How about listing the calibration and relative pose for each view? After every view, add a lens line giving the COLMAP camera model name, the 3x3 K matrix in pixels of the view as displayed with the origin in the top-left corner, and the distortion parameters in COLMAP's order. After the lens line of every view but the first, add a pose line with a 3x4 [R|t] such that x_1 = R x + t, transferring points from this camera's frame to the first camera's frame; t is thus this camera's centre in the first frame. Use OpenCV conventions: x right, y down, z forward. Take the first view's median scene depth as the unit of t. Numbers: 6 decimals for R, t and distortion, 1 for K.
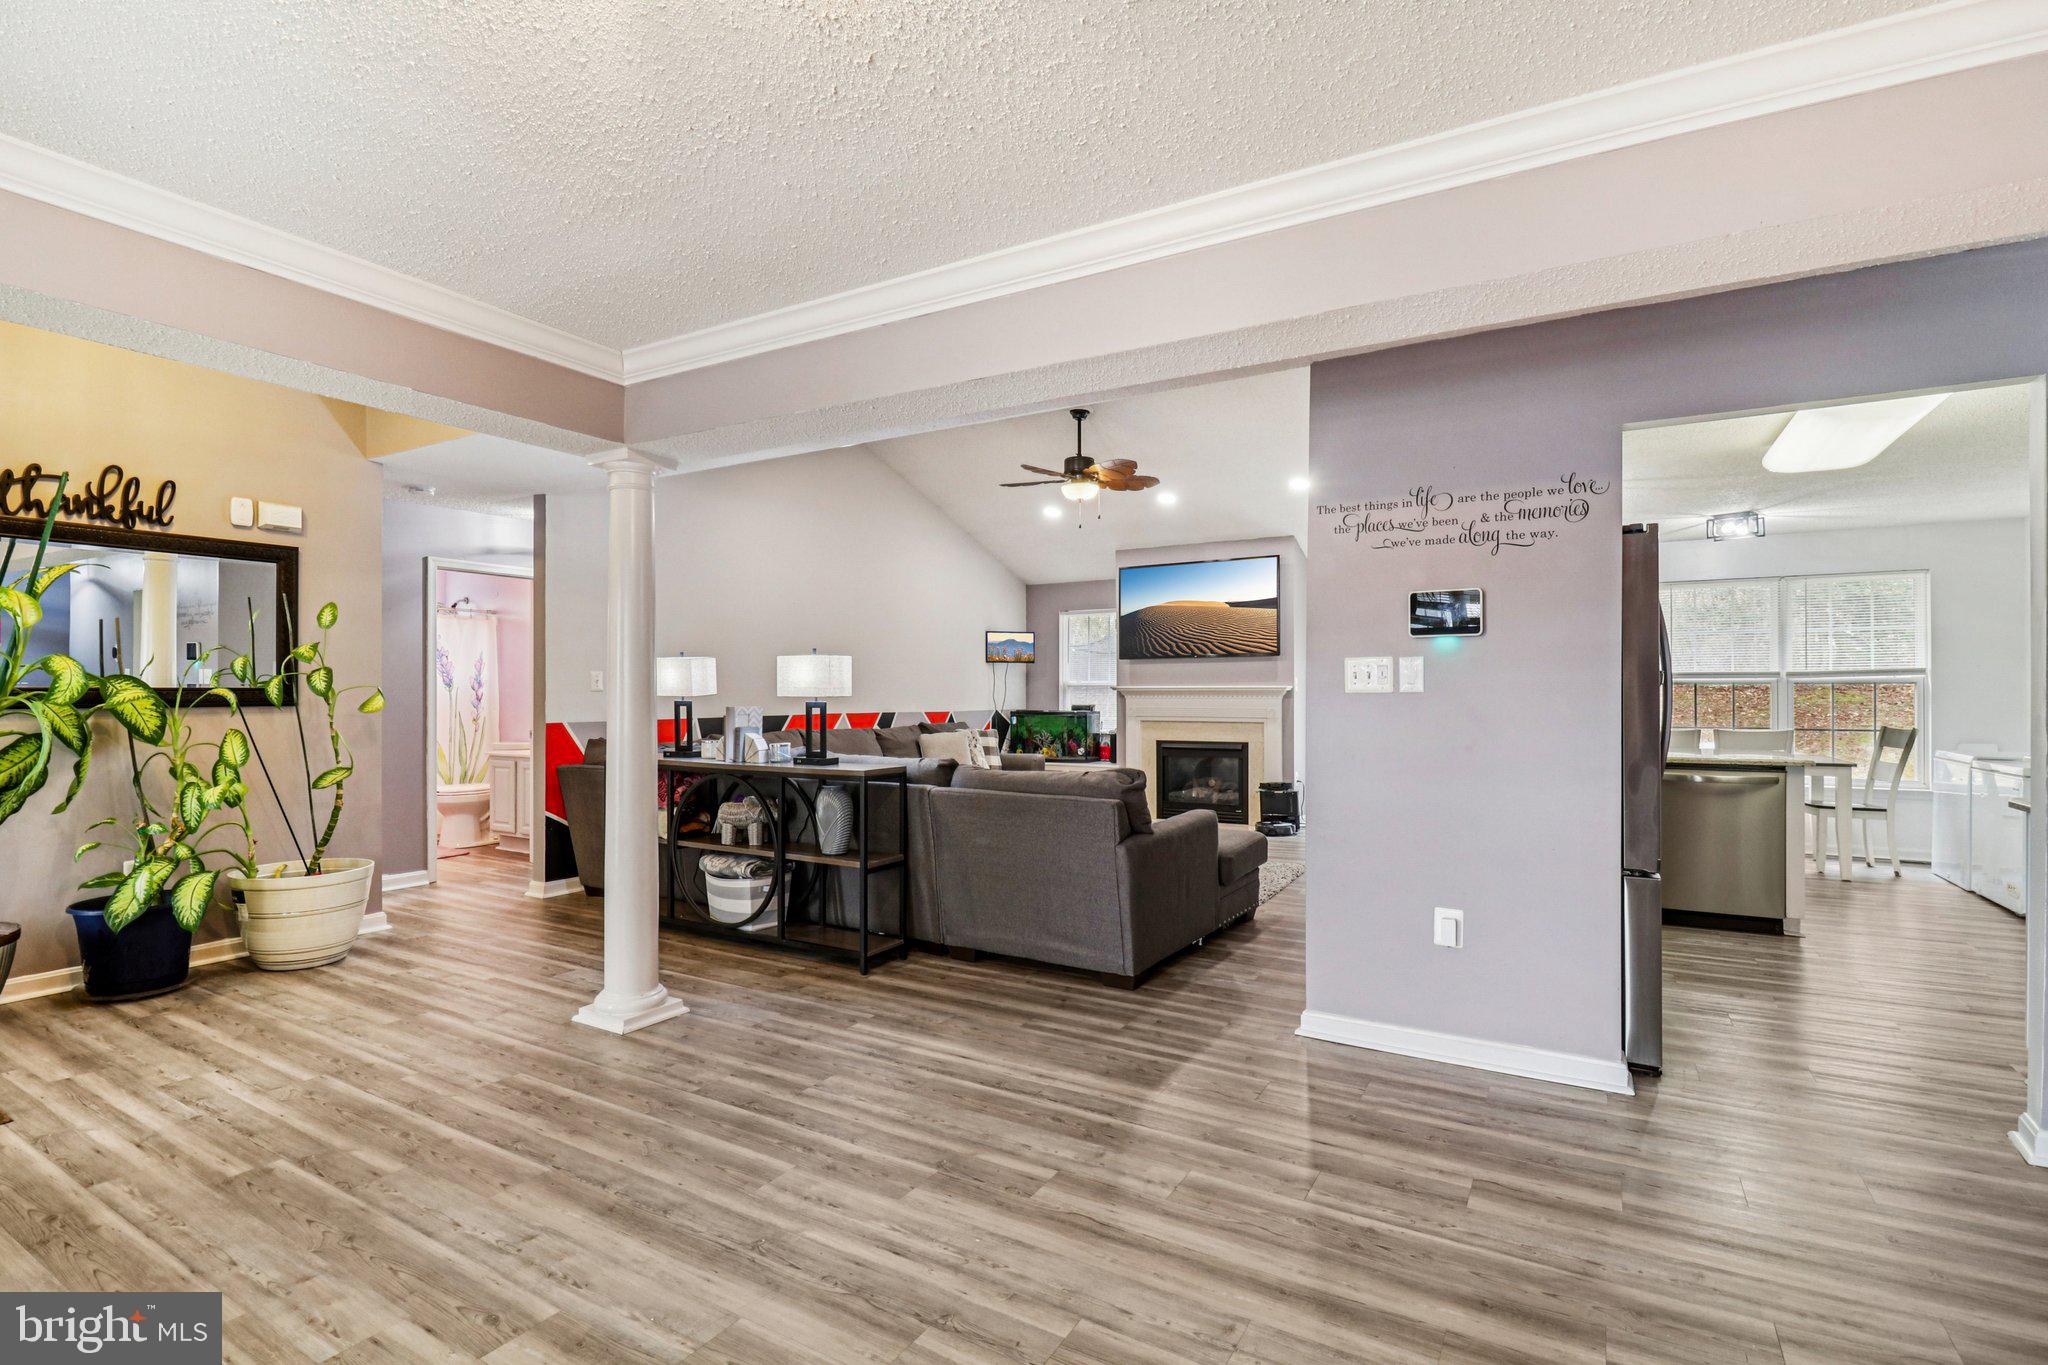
lens RADIAL K [[960.6, 0, 1032.6], [0, 960.6, 681.7], [0, 0, 1]] dist [0.001118, -0.011614]
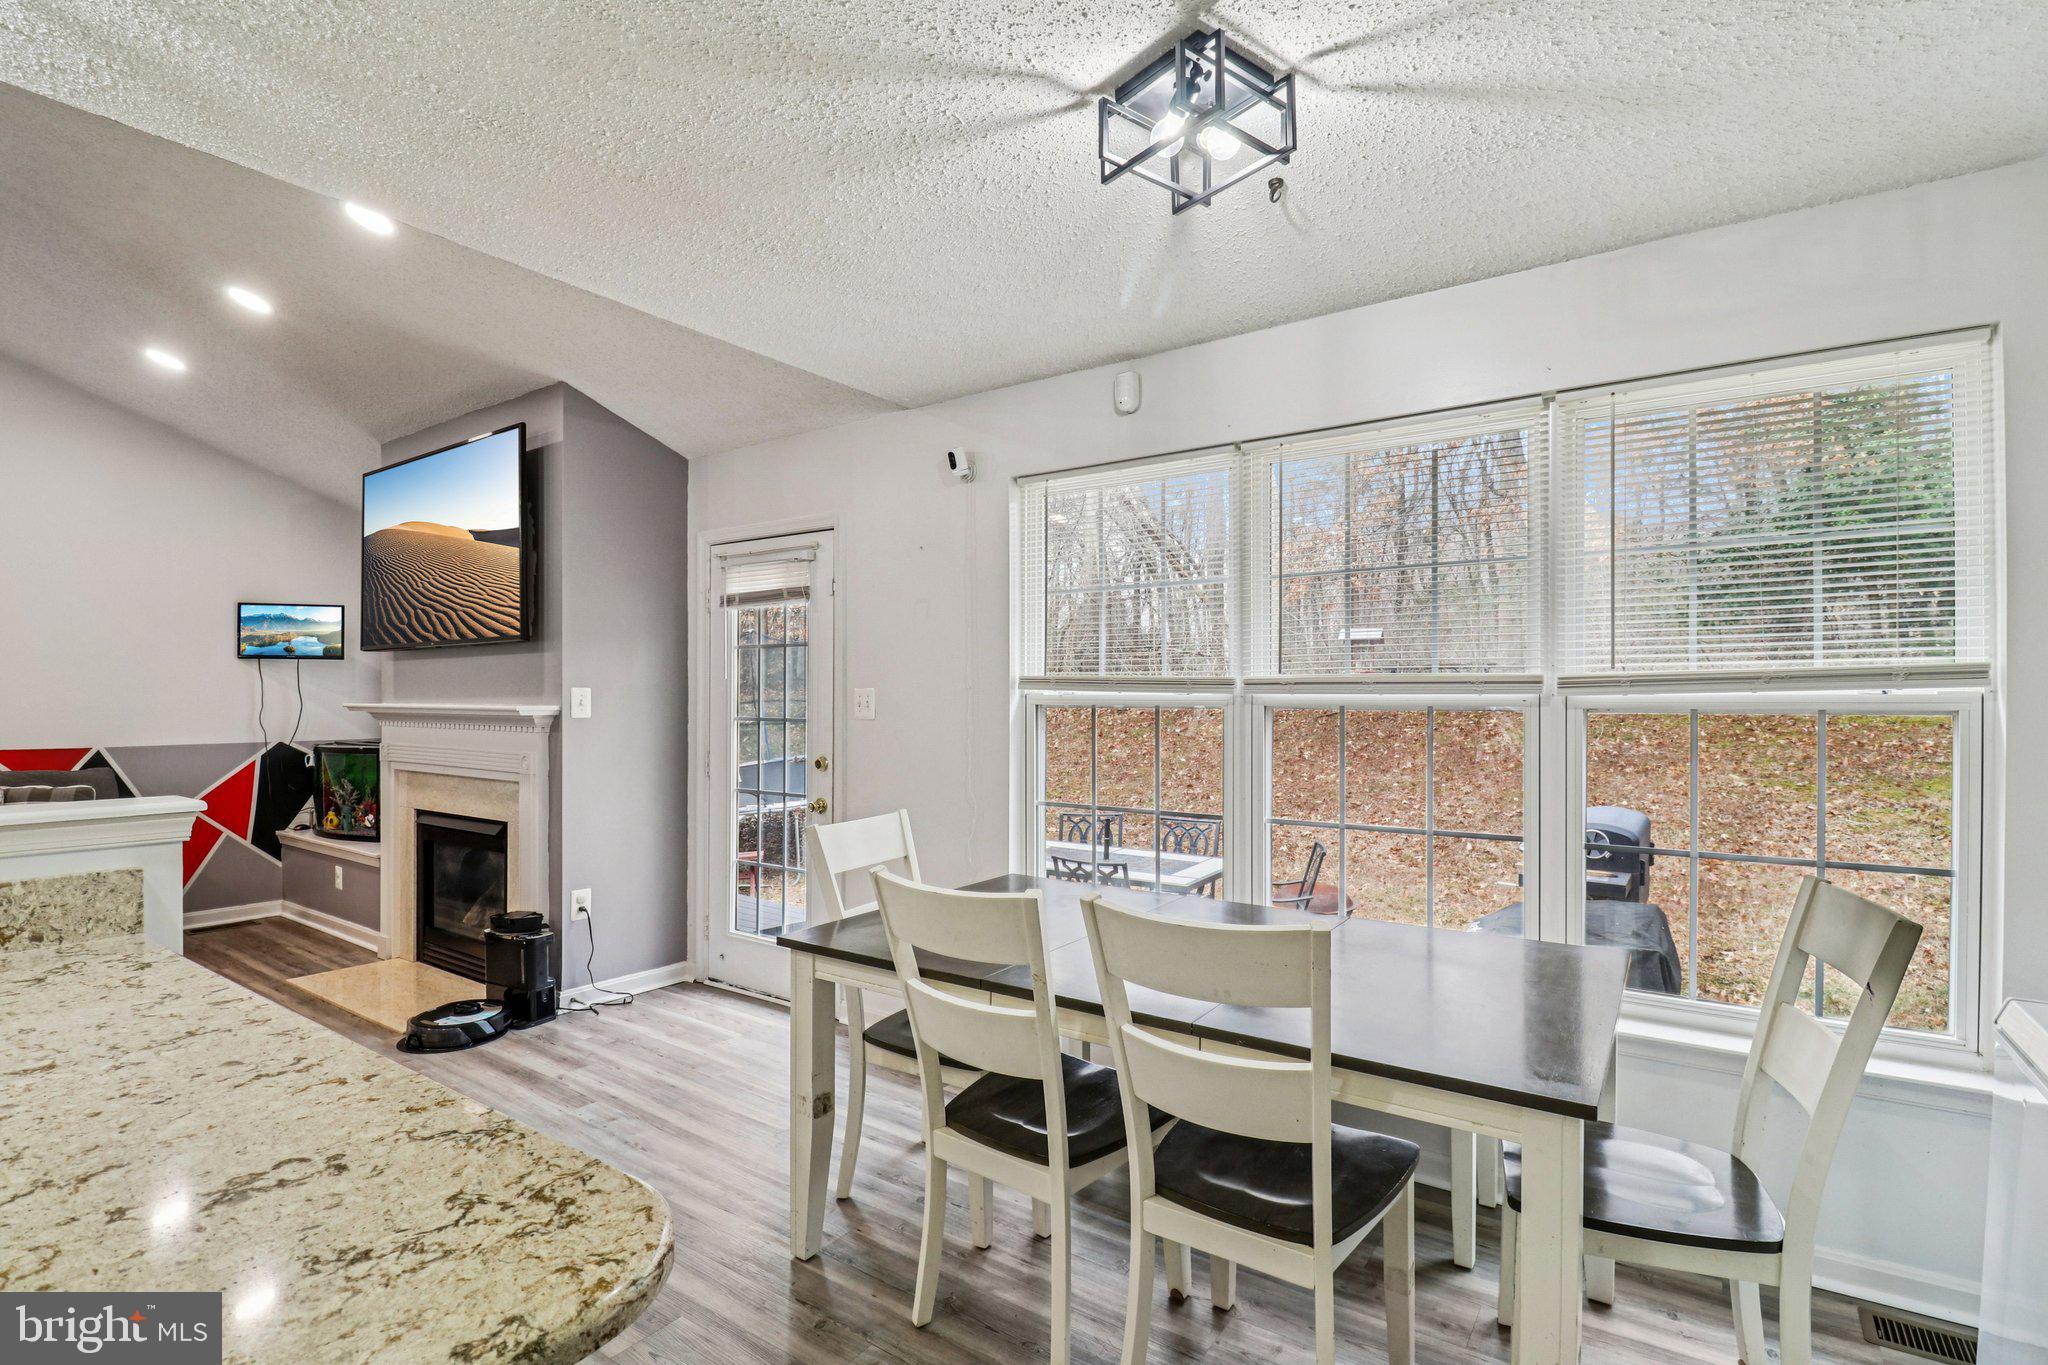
lens RADIAL K [[960.6, 0, 1026.7], [0, 960.6, 685.8], [0, 0, 1]] dist [0.001118, -0.011614]
pose [[0.996691, 0.001700, -0.081269, 1.263708], [-0.001725, 0.999998, -0.000238, -0.012863], [0.081268, 0.000377, 0.996692, 1.301096]]
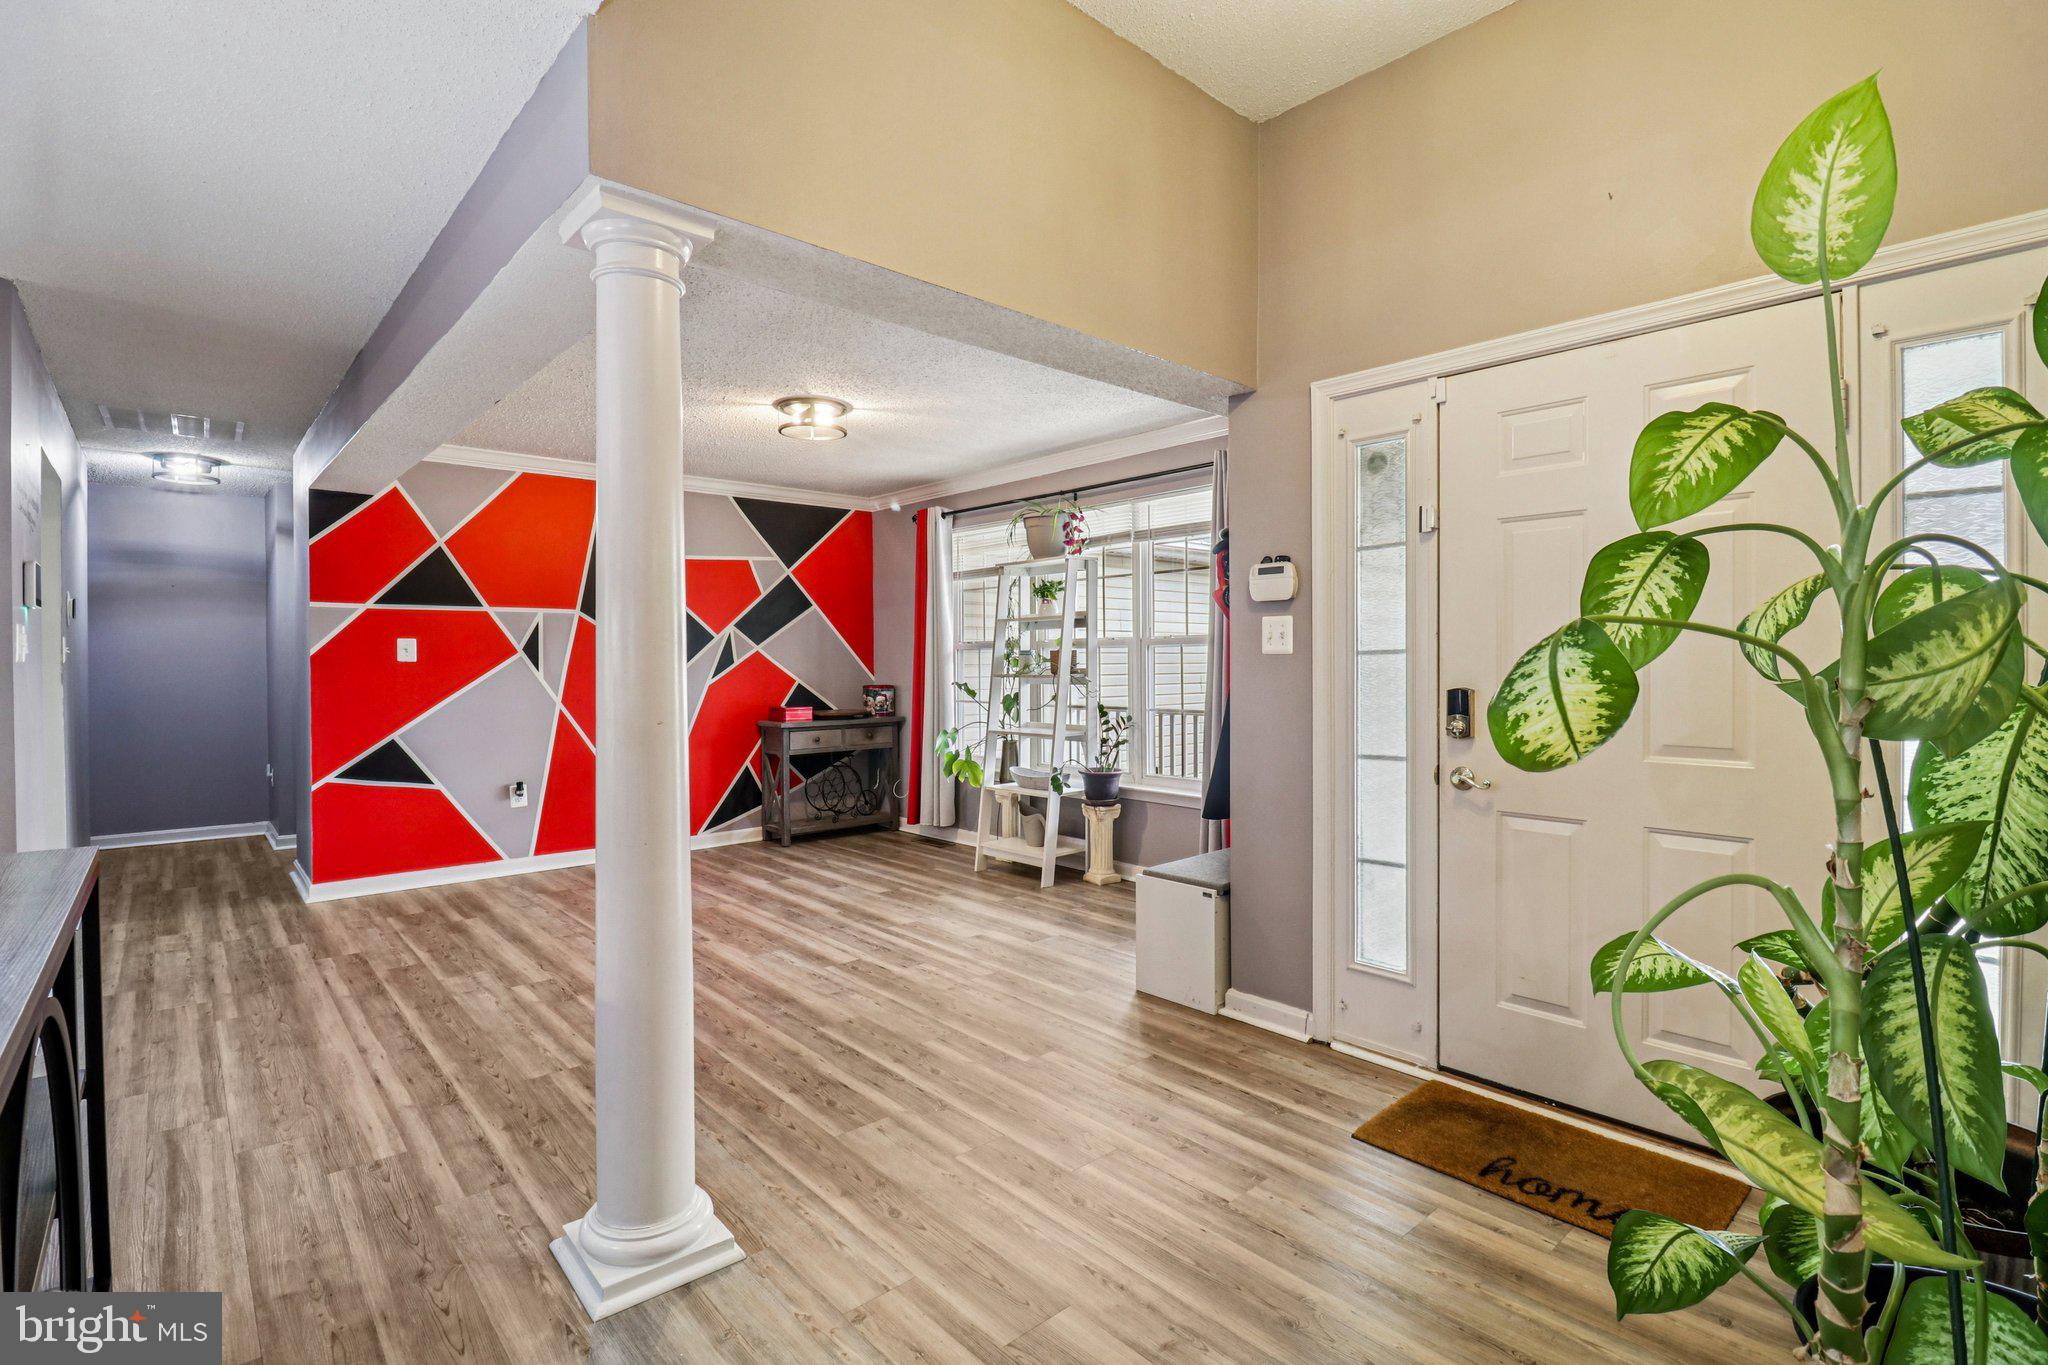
lens RADIAL K [[960.6, 0, 1018.2], [0, 960.6, 675.6], [0, 0, 1]] dist [0.001118, -0.011614]
pose [[-0.948891, -0.002471, 0.315594, -0.792073], [-0.000157, 0.999973, 0.007357, 0.016588], [-0.315603, 0.006932, -0.948866, 1.453785]]
